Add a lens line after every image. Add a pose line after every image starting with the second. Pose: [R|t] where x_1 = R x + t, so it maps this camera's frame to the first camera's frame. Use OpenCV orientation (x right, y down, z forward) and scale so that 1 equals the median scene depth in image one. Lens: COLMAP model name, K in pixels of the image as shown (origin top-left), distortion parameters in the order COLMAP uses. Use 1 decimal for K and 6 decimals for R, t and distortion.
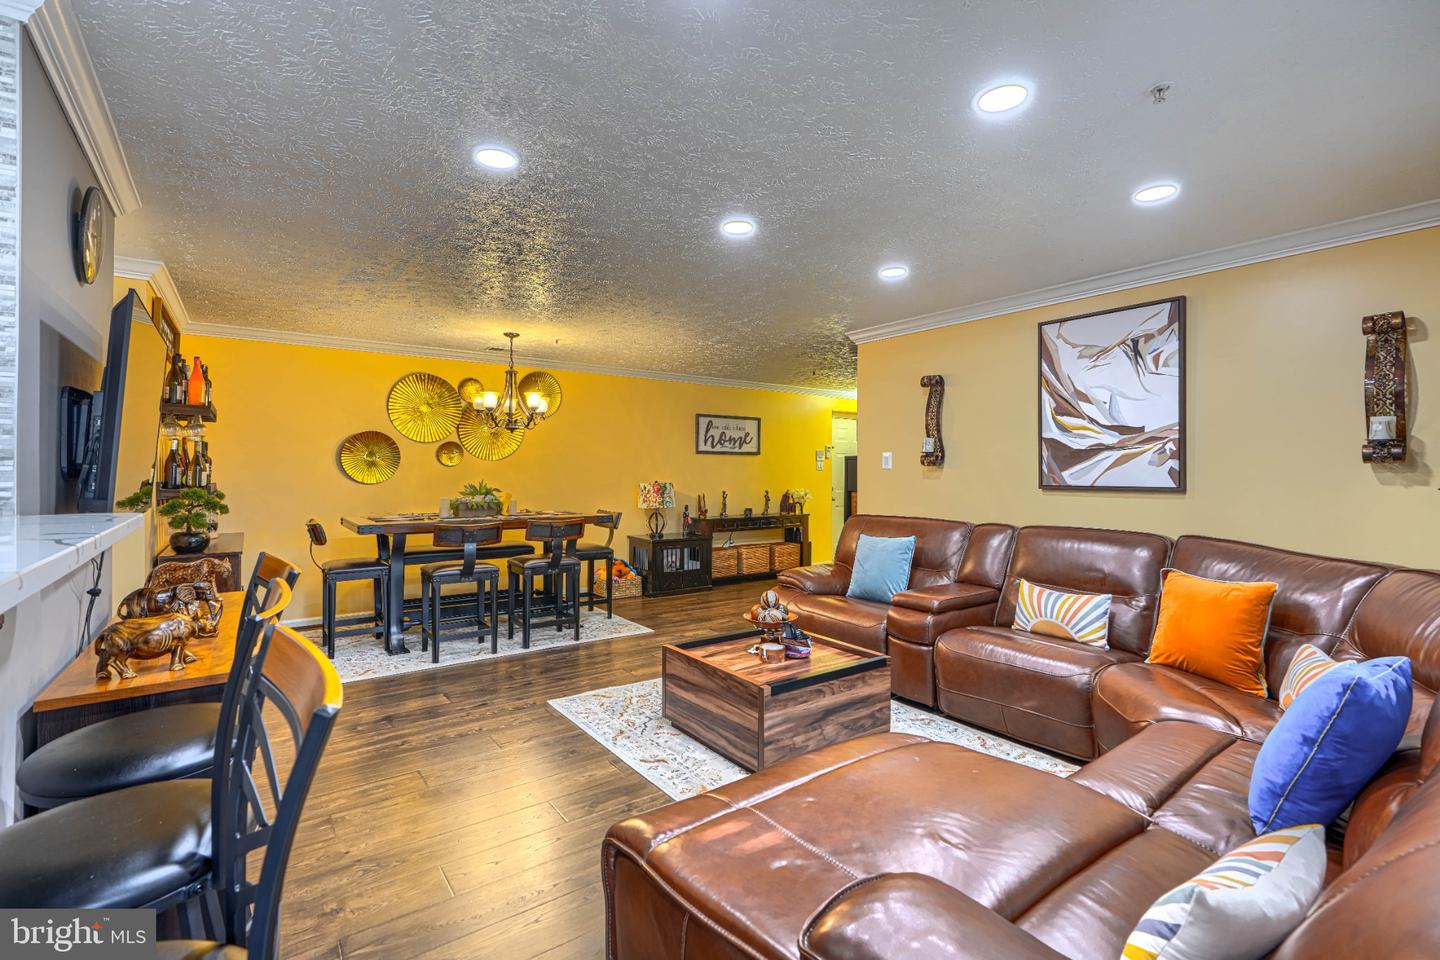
lens RADIAL K [[657.3, 0, 718.2], [0, 657.3, 471.9], [0, 0, 1]] dist [0.003629, -0.000252]
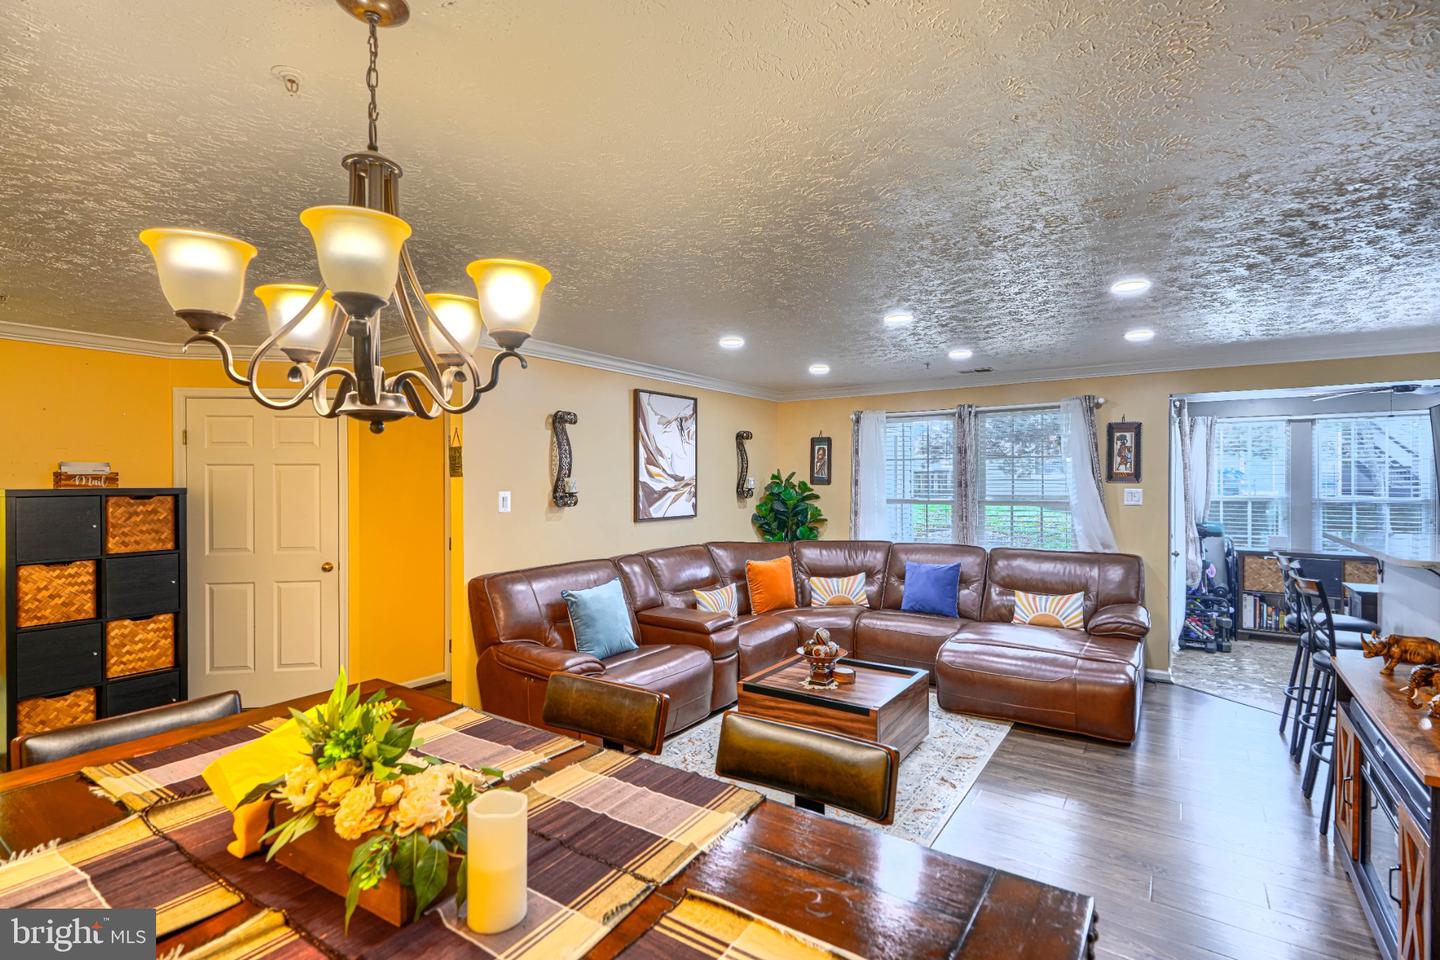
lens RADIAL K [[681.6, 0, 717.0], [0, 681.6, 482.7], [0, 0, 1]] dist [0.000509, 0.000012]
pose [[-0.340399, -0.006854, 0.940256, -0.833184], [0.001316, 0.999969, 0.007765, -0.063279], [-0.940280, 0.003881, -0.340380, 1.397406]]
